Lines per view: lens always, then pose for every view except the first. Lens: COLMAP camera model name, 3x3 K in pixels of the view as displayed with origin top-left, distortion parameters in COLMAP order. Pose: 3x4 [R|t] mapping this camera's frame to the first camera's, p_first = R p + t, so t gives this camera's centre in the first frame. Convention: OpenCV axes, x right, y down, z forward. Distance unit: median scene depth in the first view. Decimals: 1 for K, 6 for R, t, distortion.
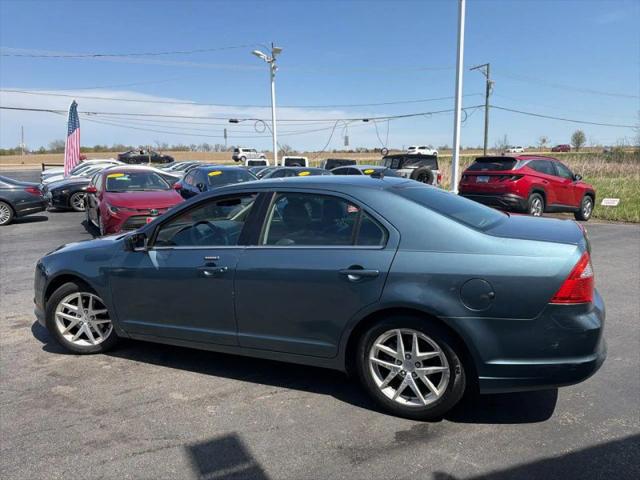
lens RADIAL K [[443.2, 0, 320.0], [0, 443.2, 240.0], [0, 0, 1]] dist [0.036778, -0.049528]
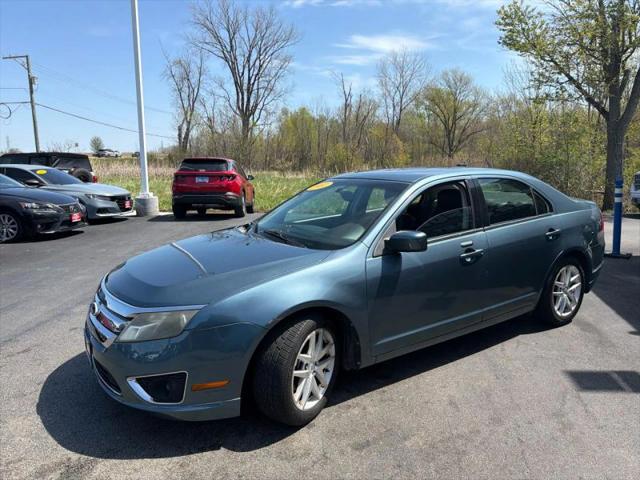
lens RADIAL K [[442.3, 0, 325.5], [0, 442.3, 239.6], [0, 0, 1]] dist [0.035785, -0.050661]
pose [[0.557843, -0.125345, 0.820426, -1.234988], [0.134673, 0.989099, 0.059545, -0.072632], [-0.818947, 0.077273, 0.568643, 0.662407]]
